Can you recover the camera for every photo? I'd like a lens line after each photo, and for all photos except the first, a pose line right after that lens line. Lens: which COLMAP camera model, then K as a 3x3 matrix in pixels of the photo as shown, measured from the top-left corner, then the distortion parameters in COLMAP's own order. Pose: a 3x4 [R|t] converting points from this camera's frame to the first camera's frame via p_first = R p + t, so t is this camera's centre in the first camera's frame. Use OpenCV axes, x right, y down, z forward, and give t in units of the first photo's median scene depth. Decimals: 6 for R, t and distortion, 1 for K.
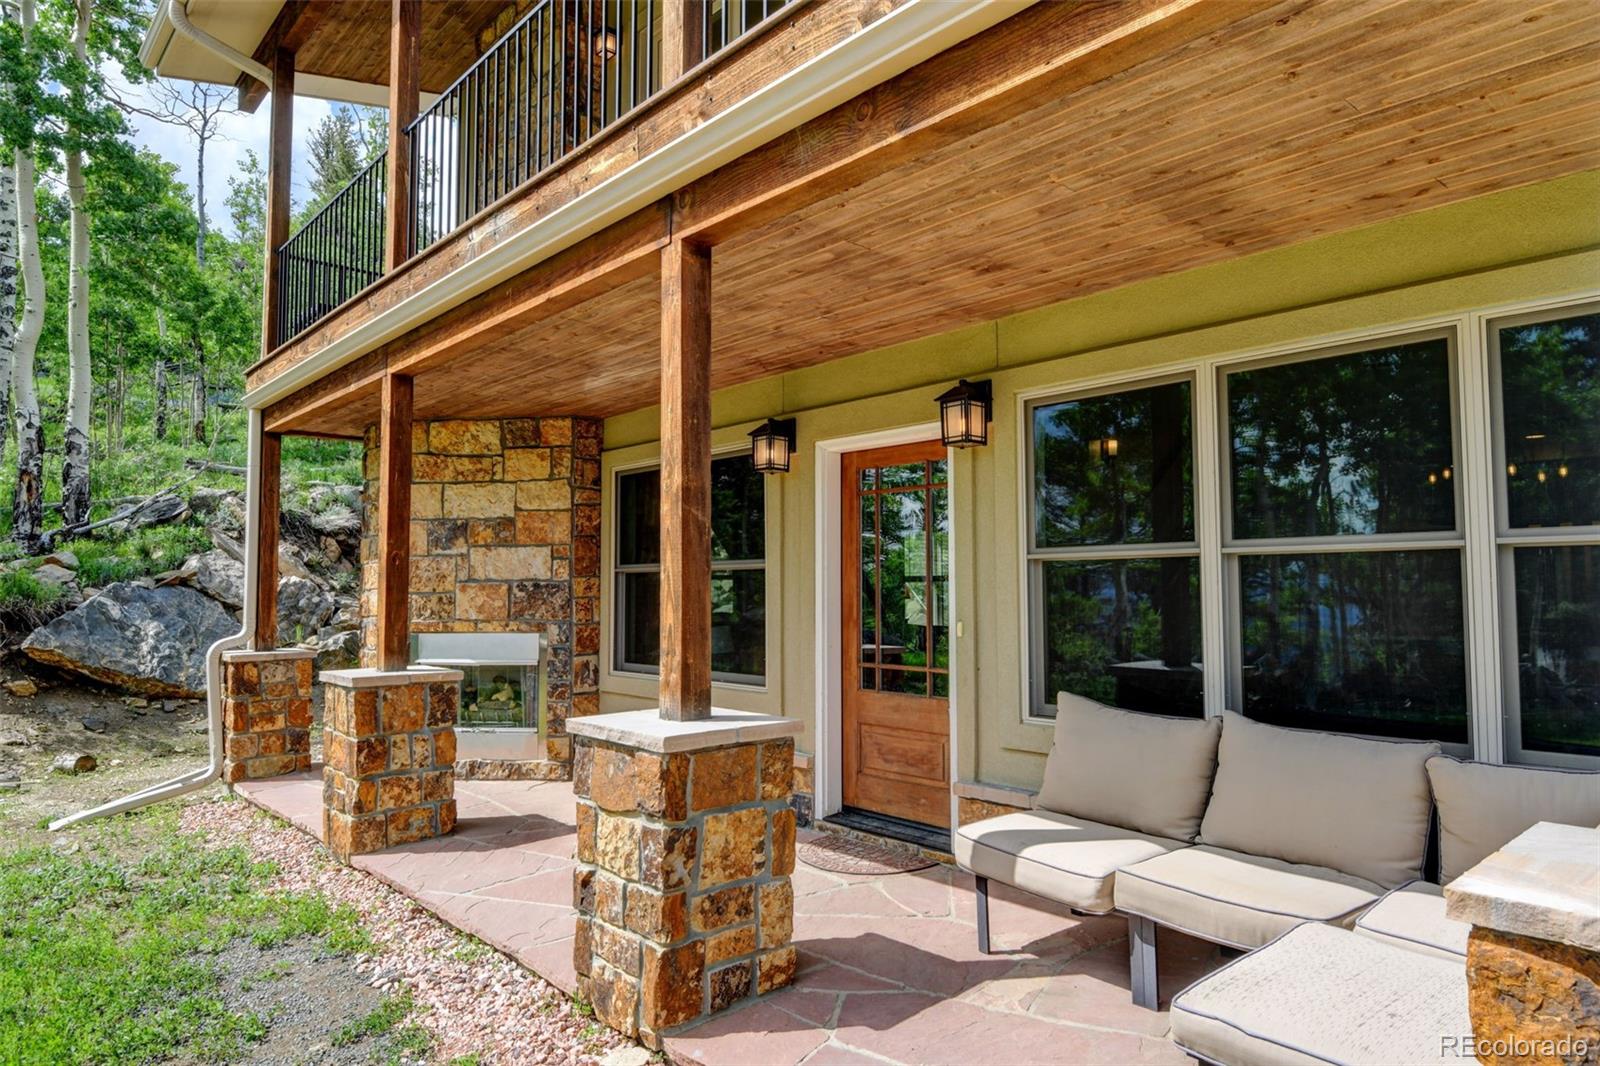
lens RADIAL K [[992.5, 0, 800.0], [0, 992.5, 533.0], [0, 0, 1]] dist [0.001397, -0.001514]
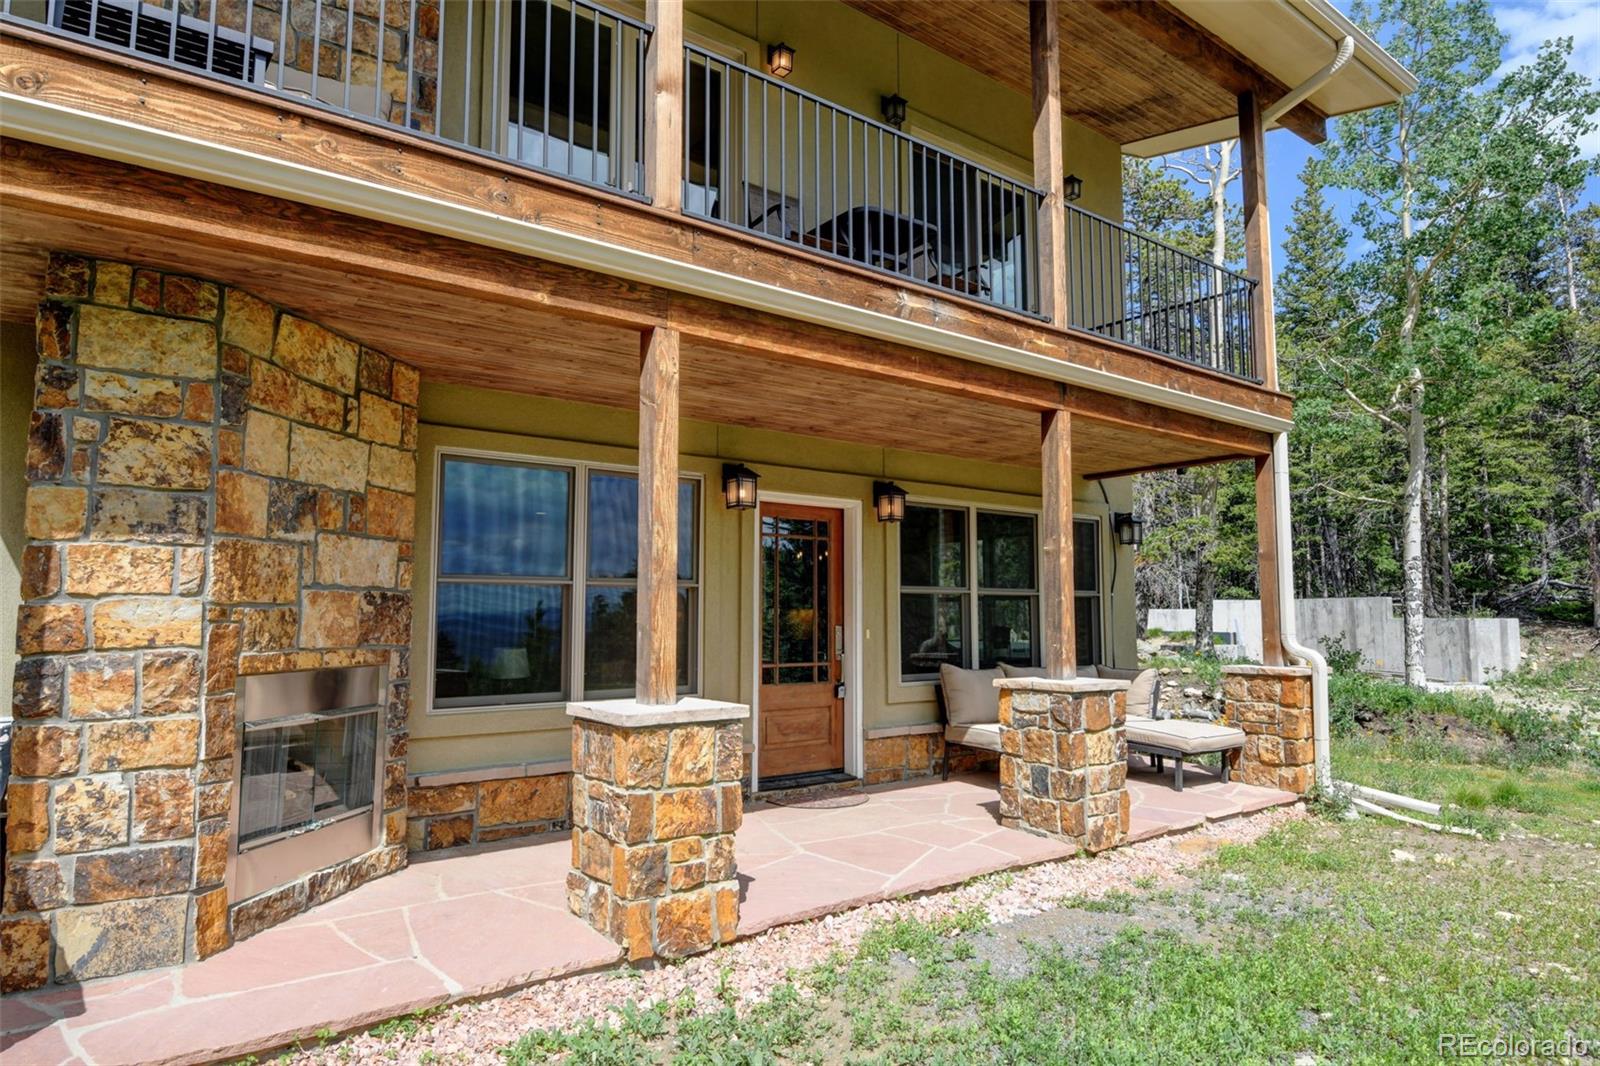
lens RADIAL K [[992.5, 0, 800.0], [0, 992.5, 533.0], [0, 0, 1]] dist [0.001397, -0.001514]
pose [[0.064123, 0.090013, 0.993874, -0.937022], [-0.057495, 0.994603, -0.086369, 0.051592], [-0.996284, -0.051604, 0.068953, 0.659441]]
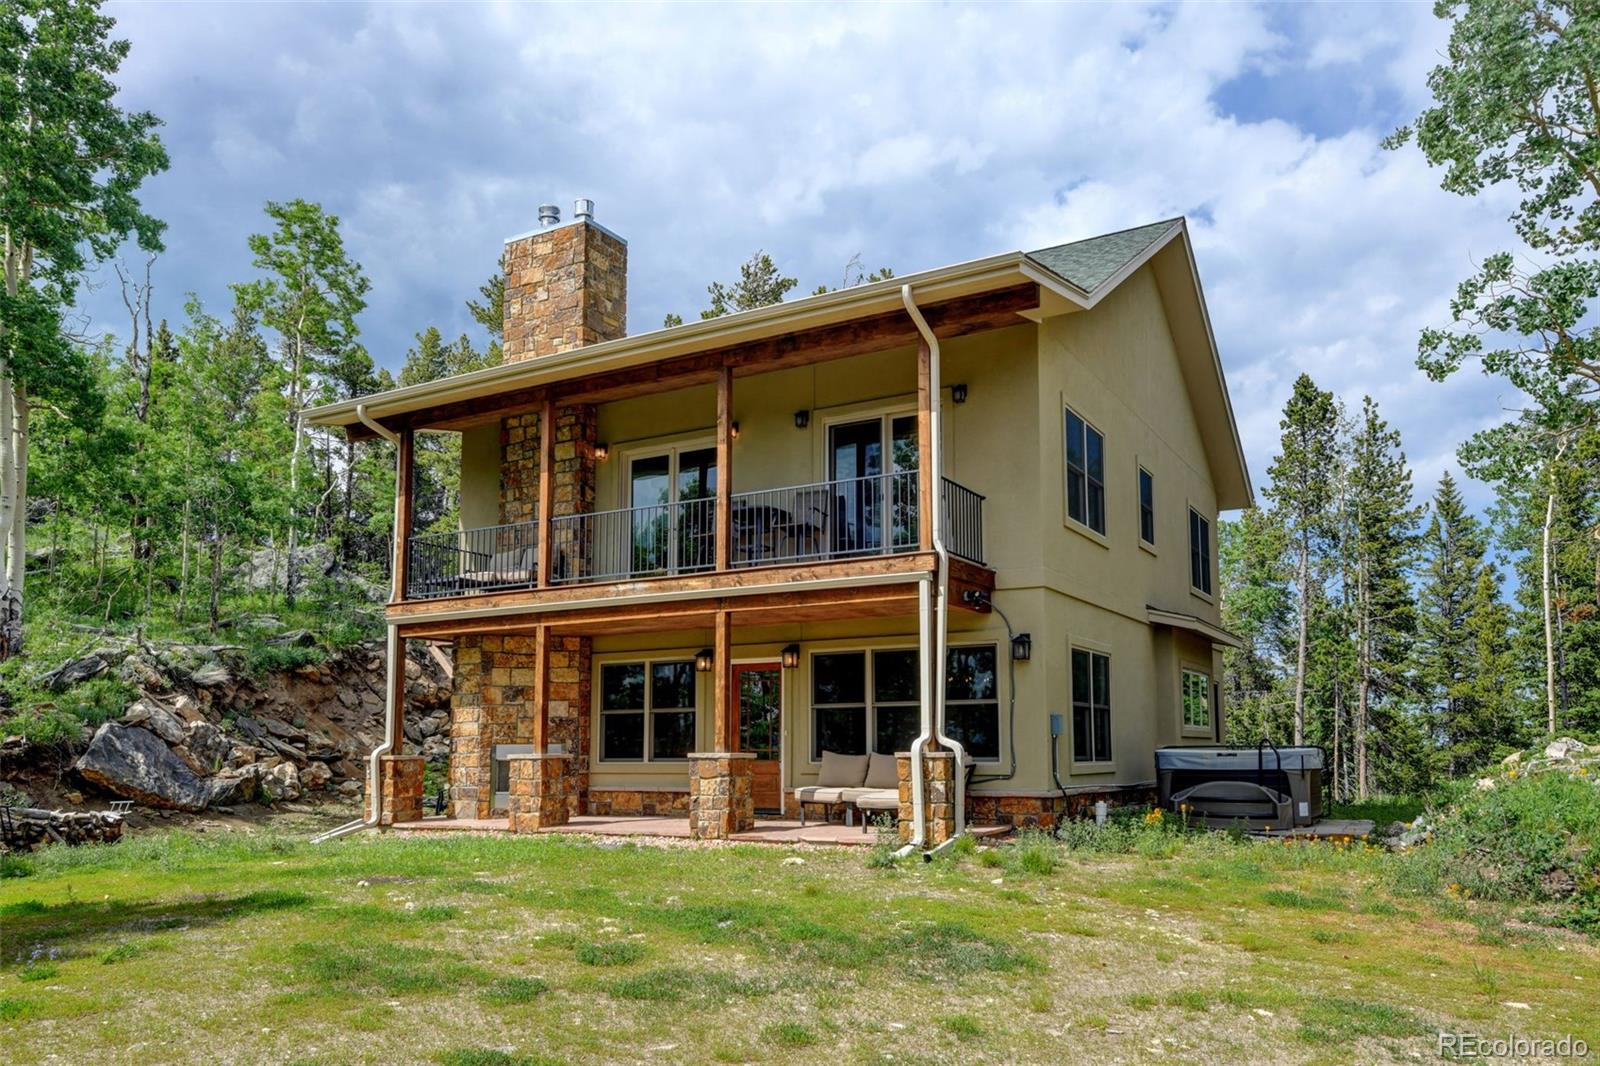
lens RADIAL K [[1193.3, 0, 805.2], [0, 1193.3, 613.3], [0, 0, 1]] dist [0.001509, -0.000645]
pose [[0.949438, 0.034787, 0.312021, -0.554273], [-0.015511, 0.997826, -0.064050, -0.015816], [-0.313570, 0.055971, 0.947914, -1.449920]]
